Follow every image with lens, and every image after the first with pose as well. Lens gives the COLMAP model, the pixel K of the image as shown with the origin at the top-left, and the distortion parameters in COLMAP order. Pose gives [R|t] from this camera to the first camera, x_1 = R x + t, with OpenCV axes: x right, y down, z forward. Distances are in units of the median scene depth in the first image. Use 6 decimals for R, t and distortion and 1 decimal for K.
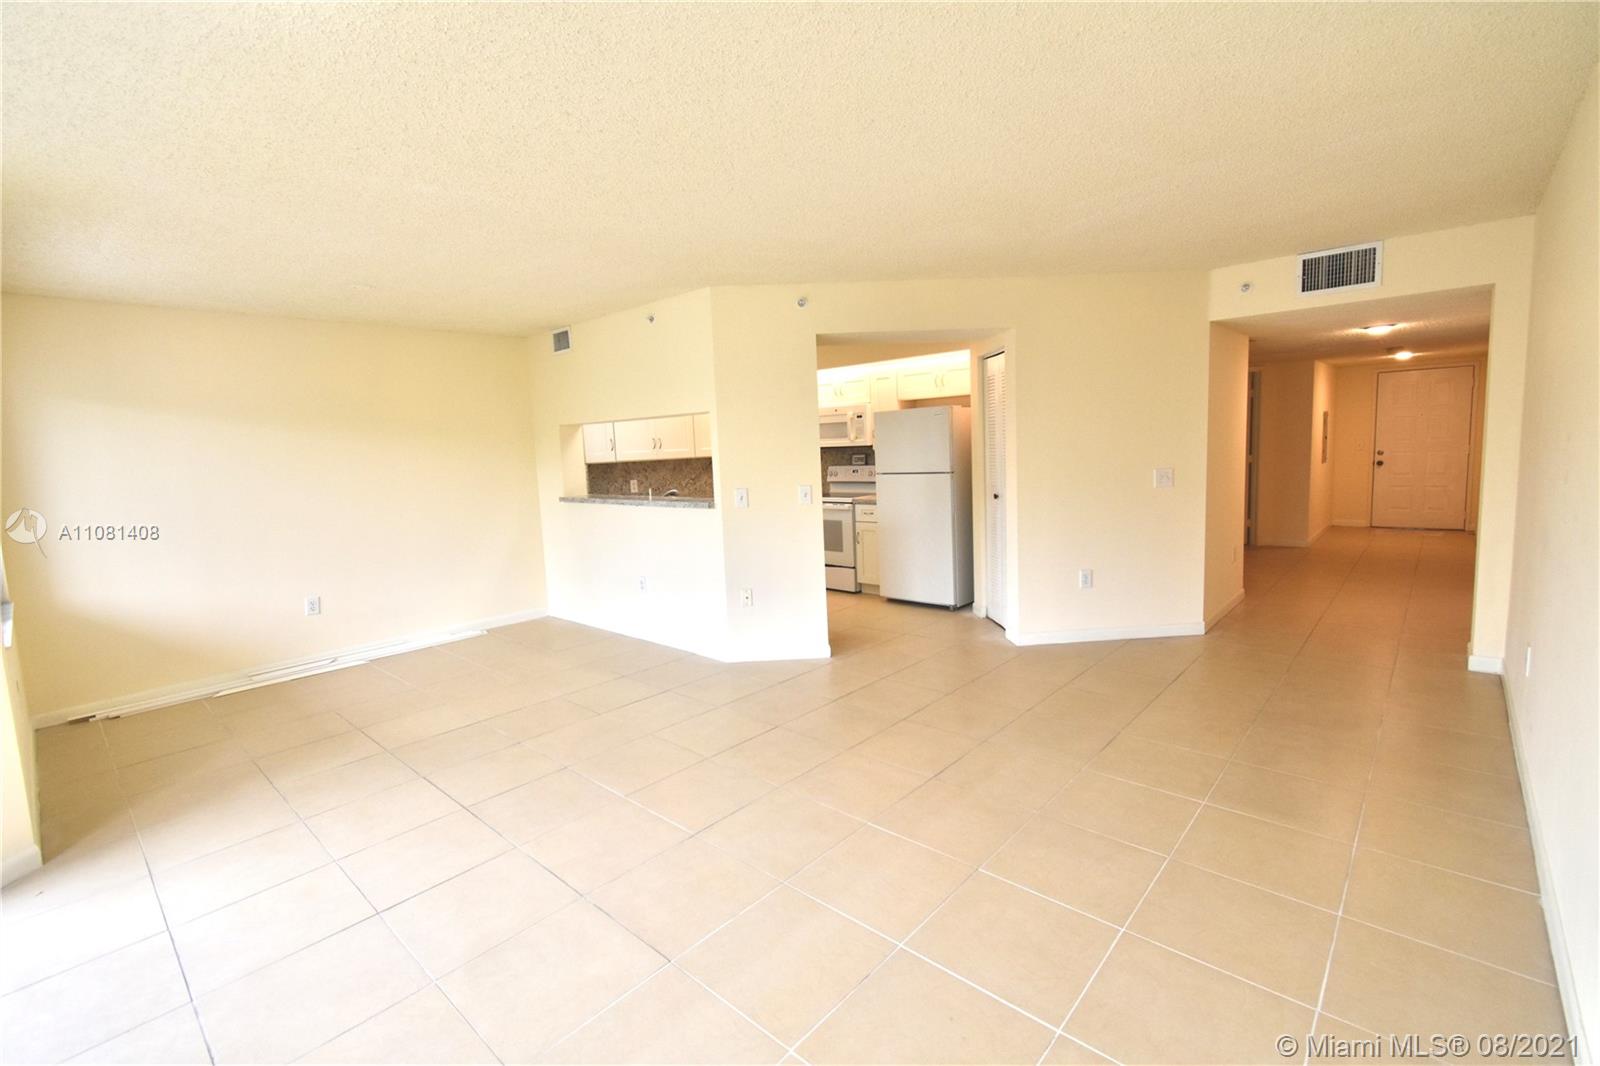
lens RADIAL K [[710.1, 0, 798.6], [0, 710.1, 525.6], [0, 0, 1]] dist [-0.007016, -0.000397]
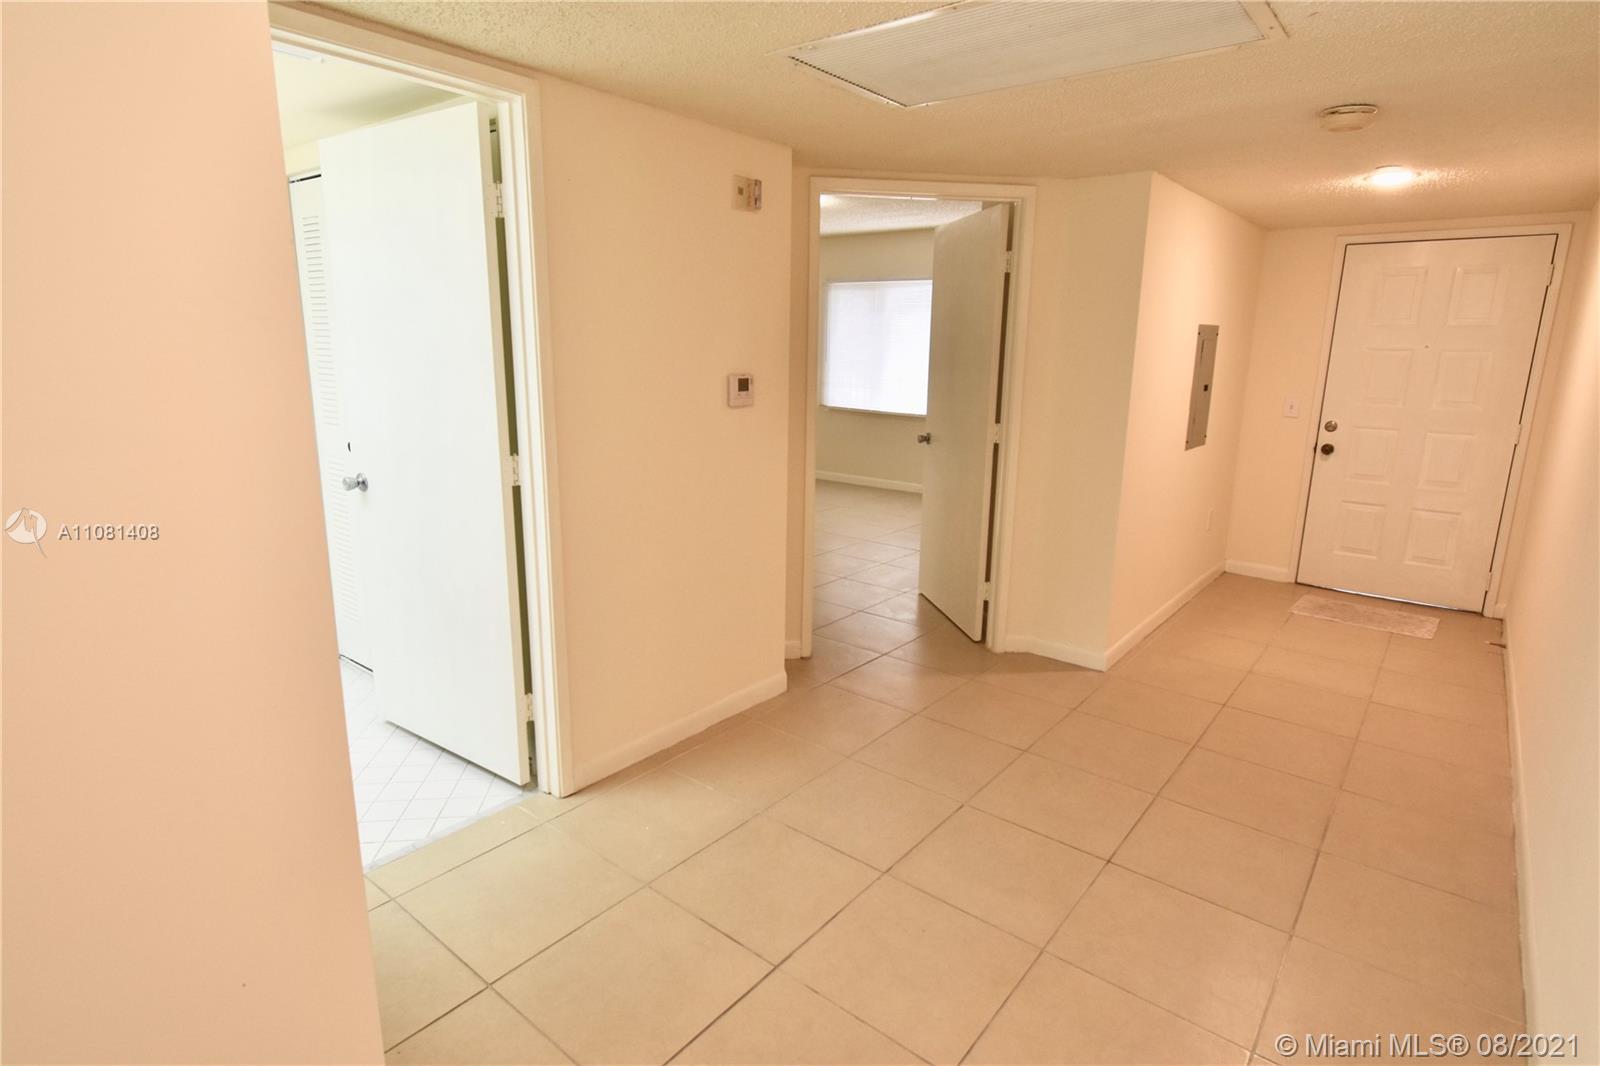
lens RADIAL K [[843.4, 0, 802.4], [0, 843.4, 529.5], [0, 0, 1]] dist [-0.001282, 0.000093]
pose [[0.996777, 0.043342, 0.067504, 0.770714], [-0.050426, 0.992974, 0.107046, -0.133415], [-0.062391, -0.110105, 0.991960, 0.814558]]
